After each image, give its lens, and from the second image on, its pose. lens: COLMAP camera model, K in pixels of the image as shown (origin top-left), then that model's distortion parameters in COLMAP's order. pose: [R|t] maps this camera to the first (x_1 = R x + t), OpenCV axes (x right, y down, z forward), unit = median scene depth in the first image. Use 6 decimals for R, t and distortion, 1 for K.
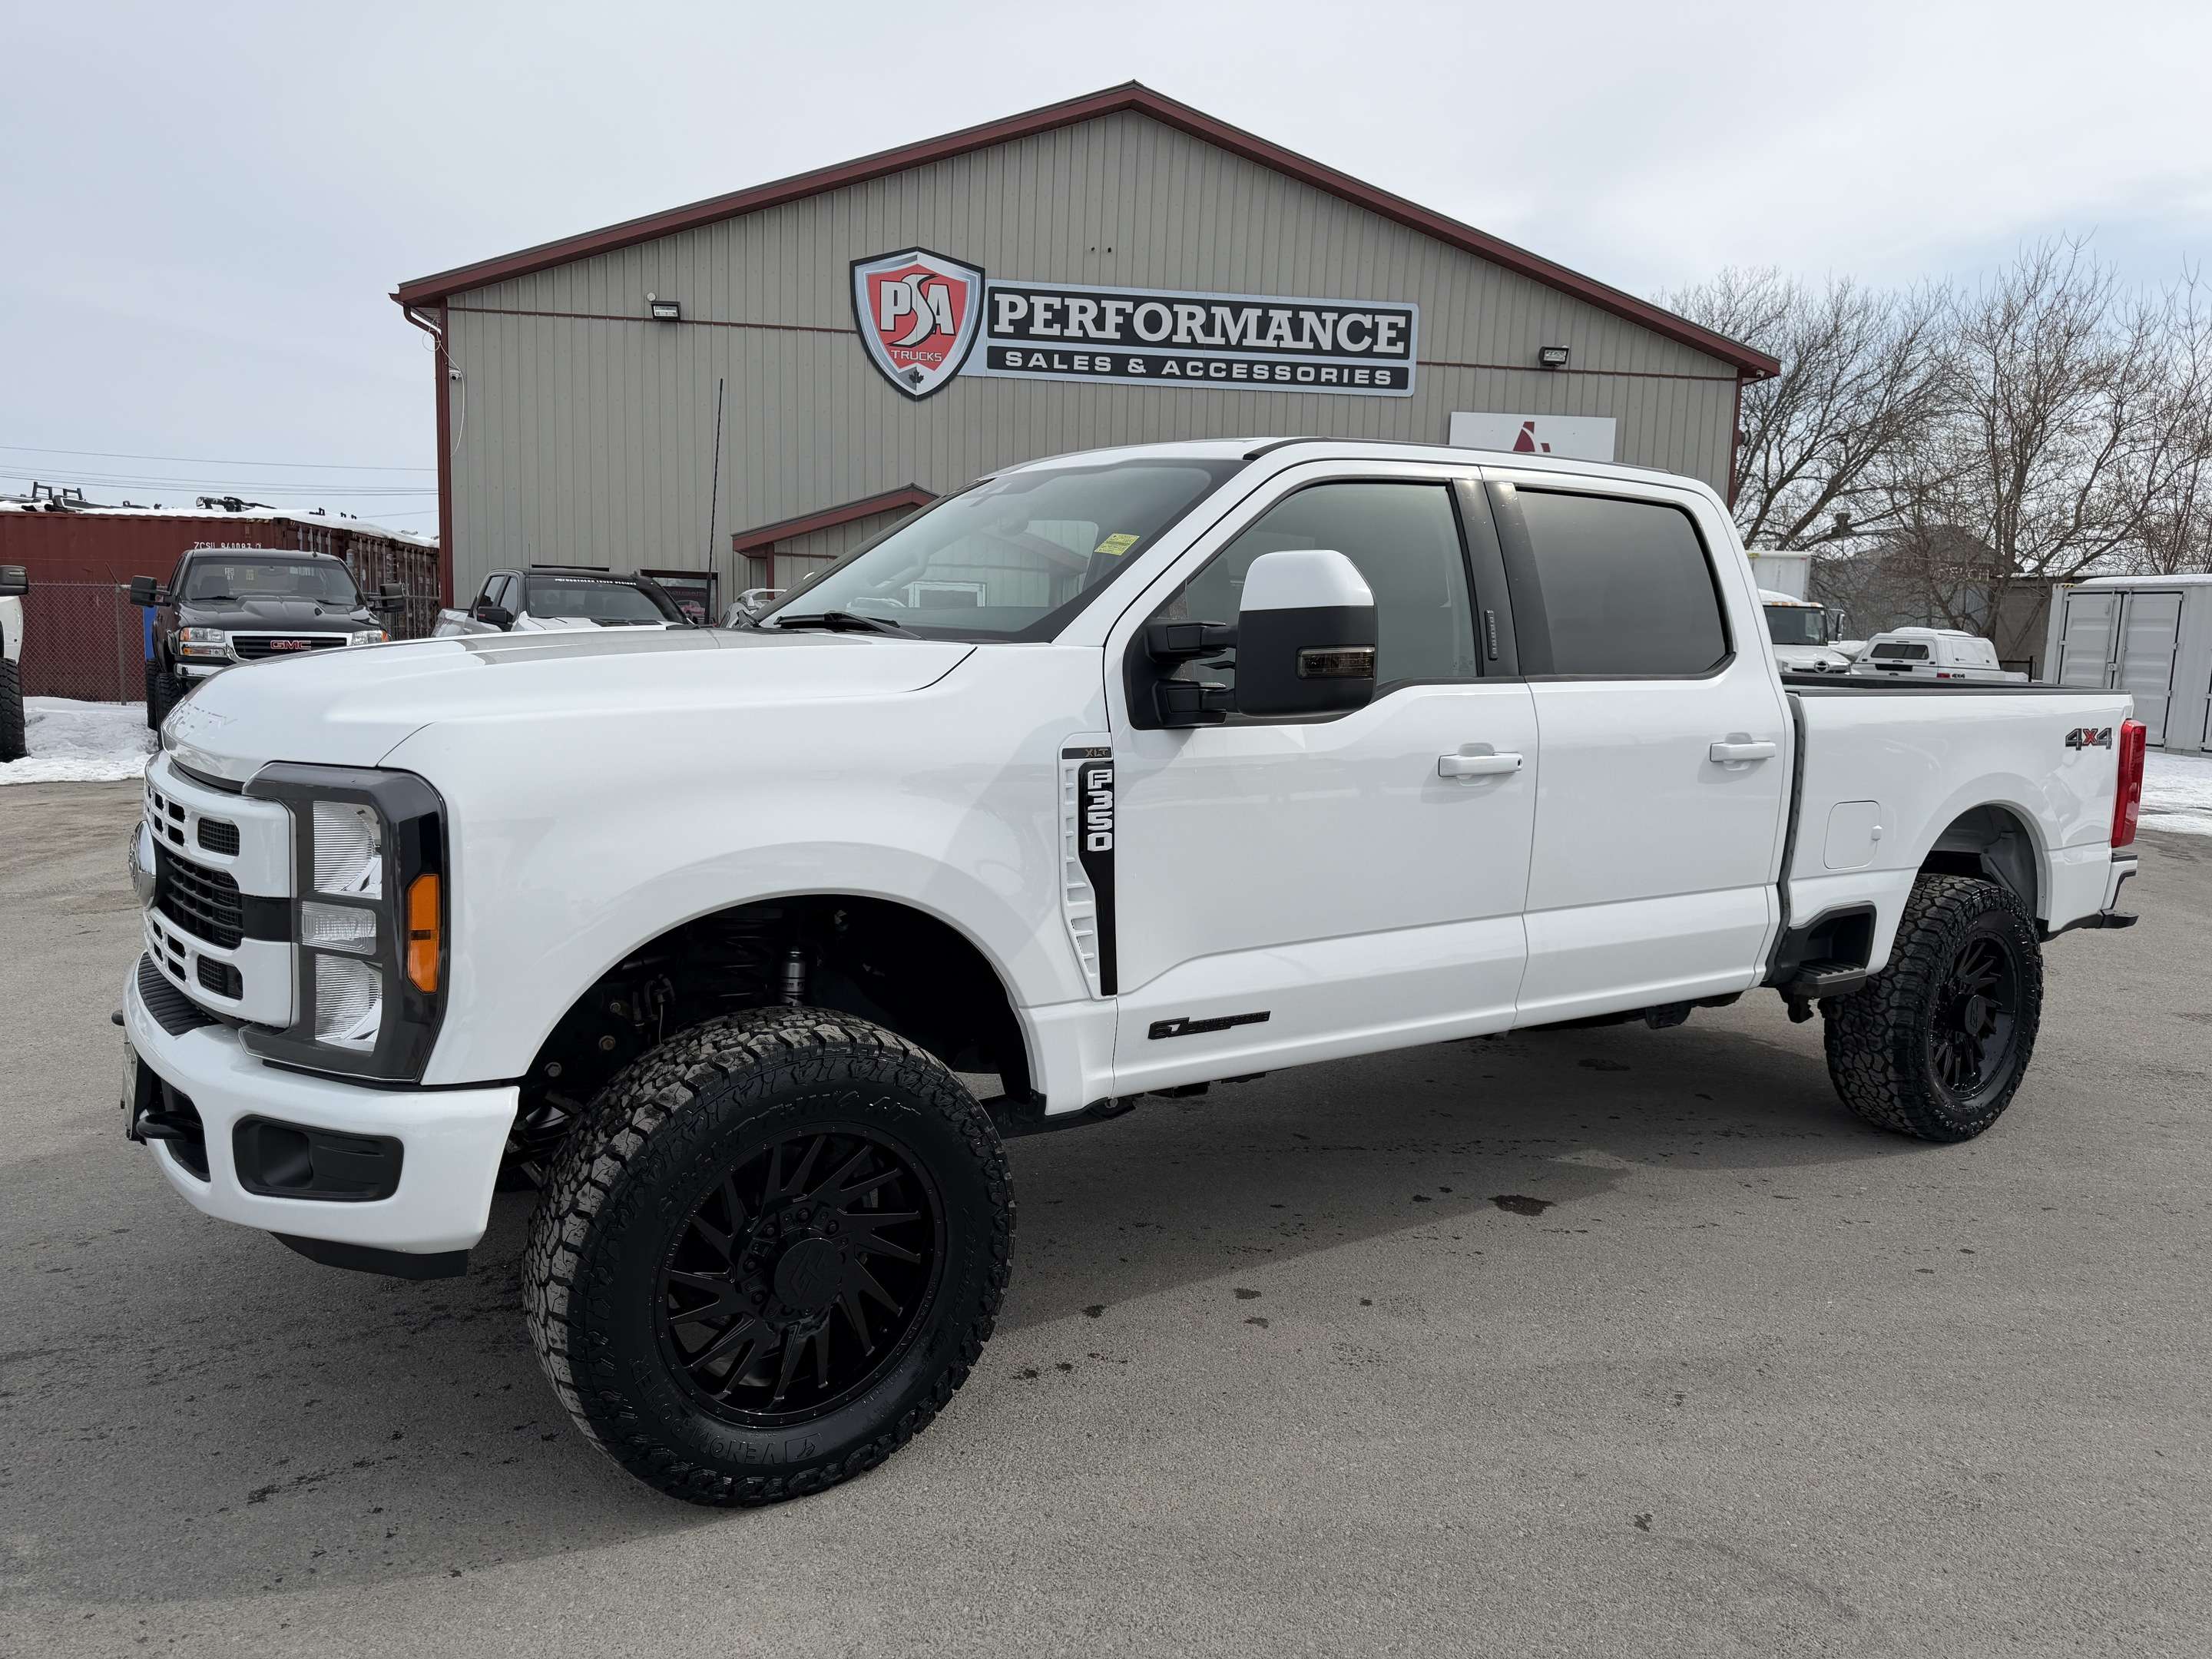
lens RADIAL K [[1537.2, 0, 1106.0], [0, 1537.2, 829.5], [0, 0, 1]] dist [0.046315, -0.045705]
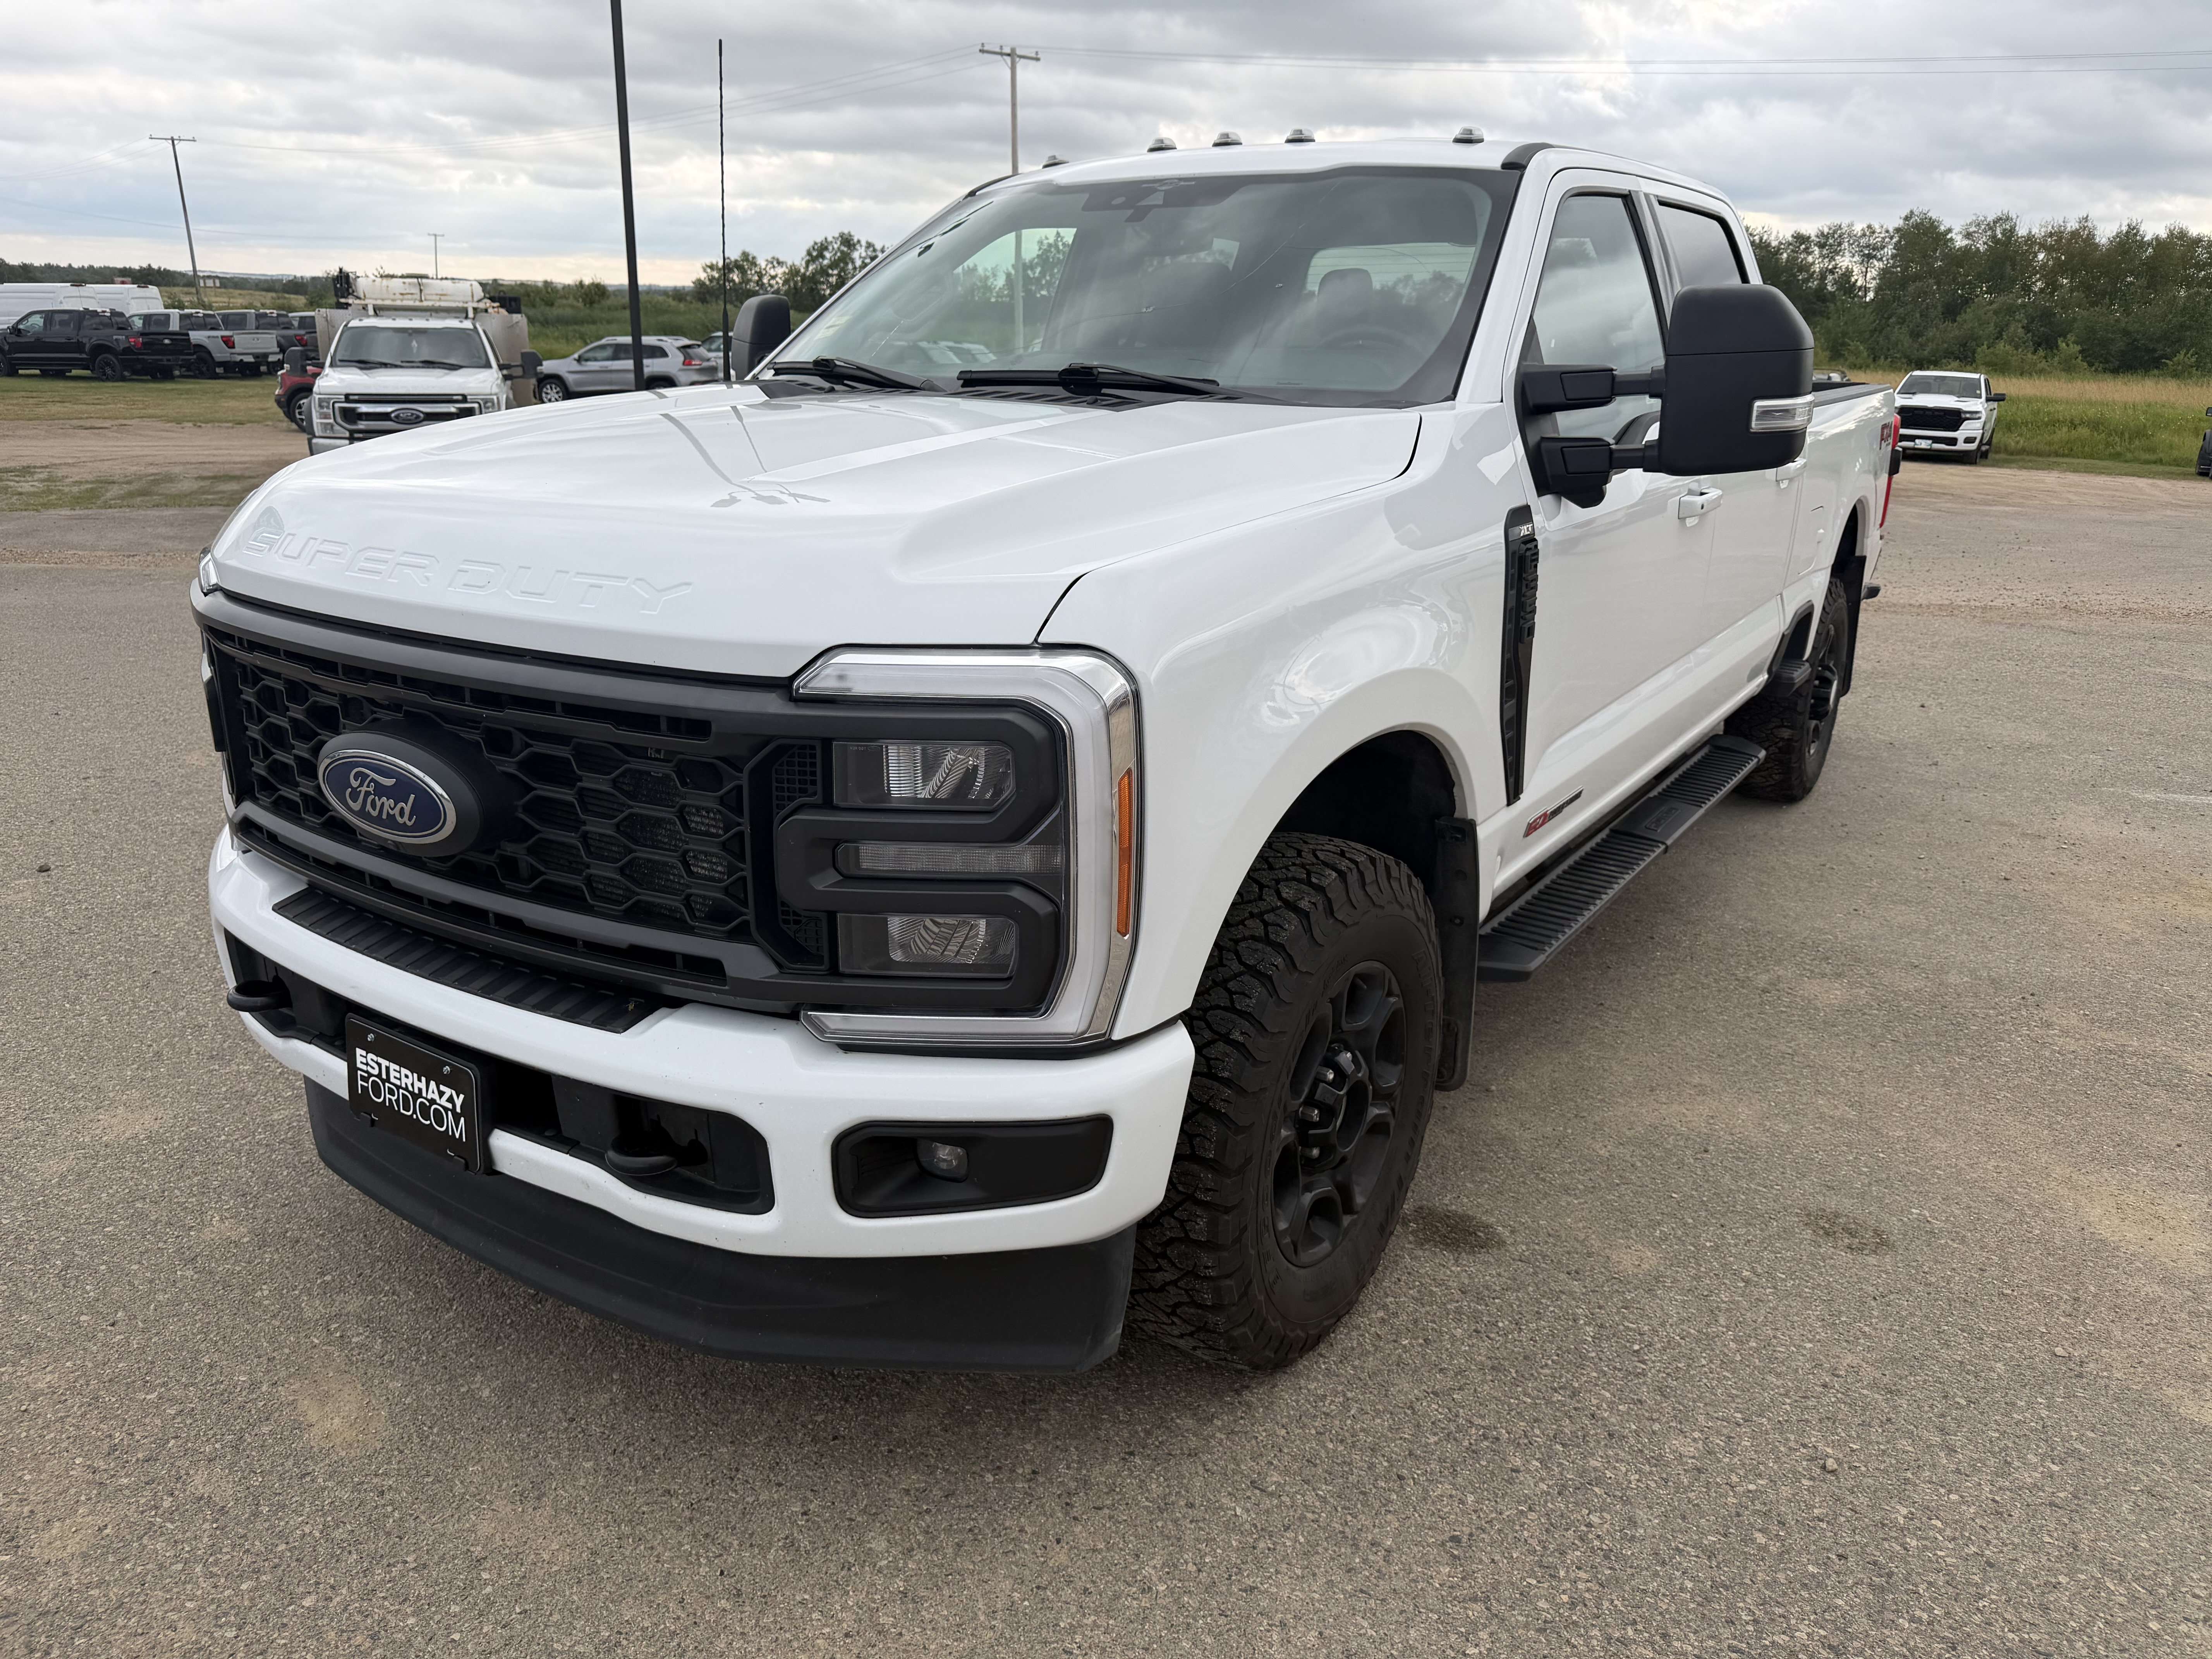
lens RADIAL K [[1537.2, 0, 1106.0], [0, 1537.2, 829.5], [0, 0, 1]] dist [0.046315, -0.045705]
pose [[0.925760, -0.141129, 0.350787, -0.529009], [0.072358, 0.976711, 0.201991, -0.074029], [-0.371124, -0.161613, 0.914411, 0.236626]]
